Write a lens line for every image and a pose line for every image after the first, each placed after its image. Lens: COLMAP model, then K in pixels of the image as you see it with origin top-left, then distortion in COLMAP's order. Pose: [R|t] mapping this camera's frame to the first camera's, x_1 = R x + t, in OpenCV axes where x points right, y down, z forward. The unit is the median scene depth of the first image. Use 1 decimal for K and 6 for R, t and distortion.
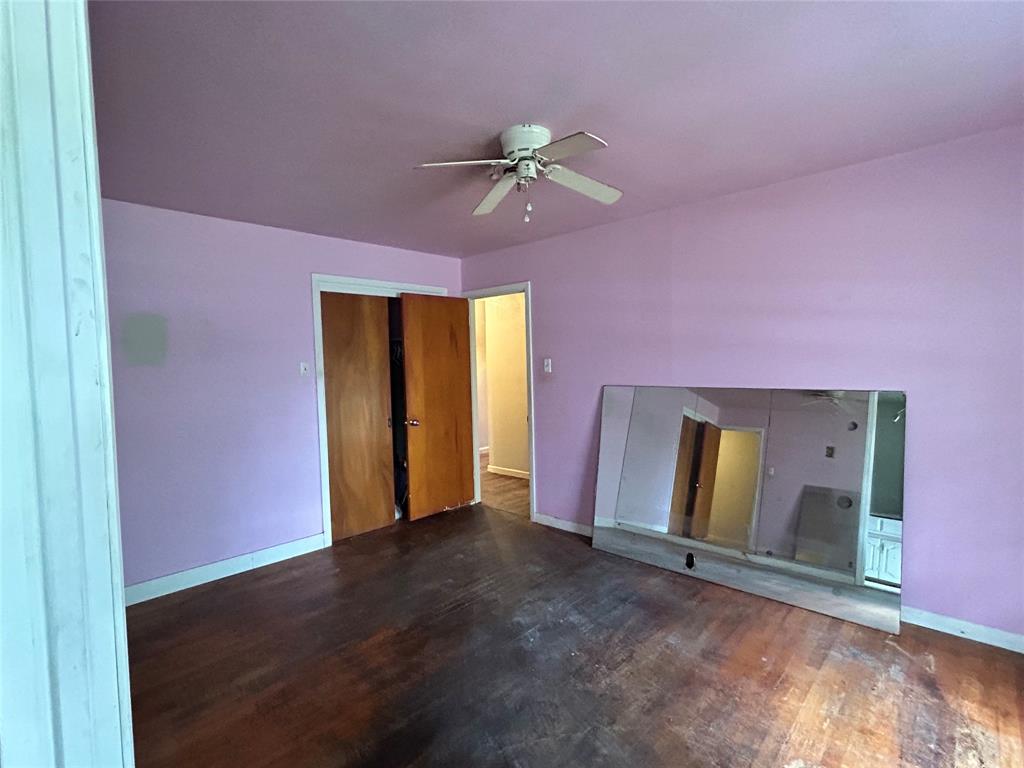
lens RADIAL K [[501.5, 0, 510.7], [0, 501.5, 380.0], [0, 0, 1]] dist [-0.000486, 0.000802]
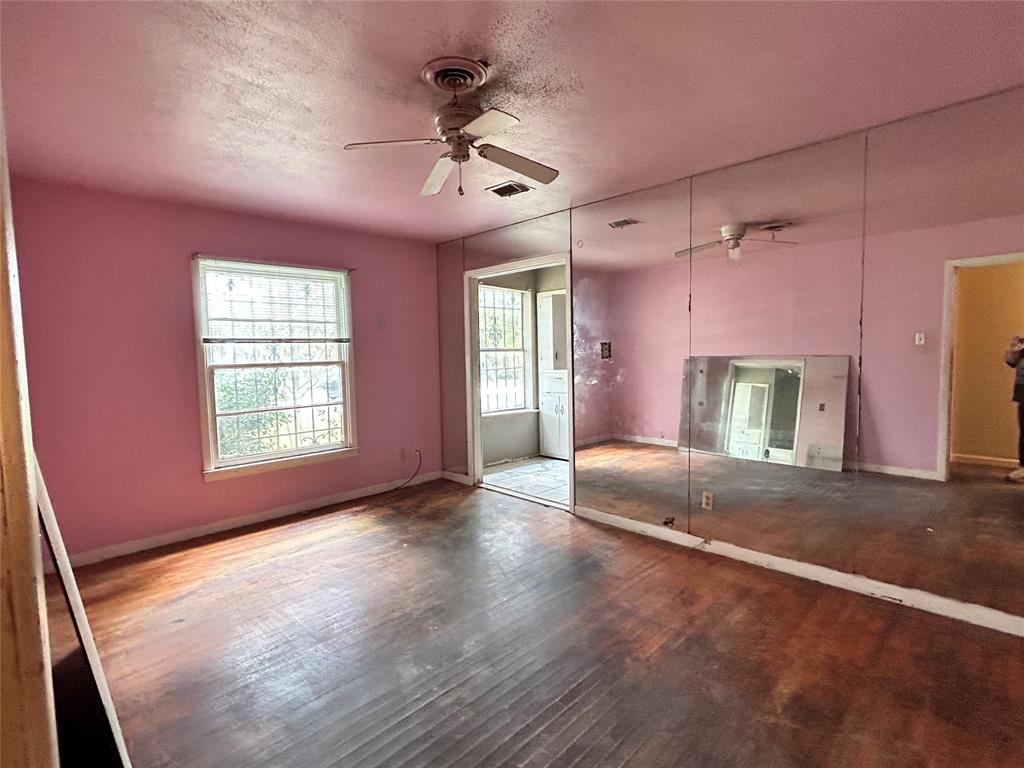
lens RADIAL K [[501.5, 0, 510.7], [0, 501.5, 380.0], [0, 0, 1]] dist [-0.000486, 0.000802]
pose [[-0.998419, 0.043471, 0.035648, -0.090760], [0.047065, 0.993131, 0.107125, -0.052272], [-0.030746, 0.108633, -0.993606, 2.114820]]
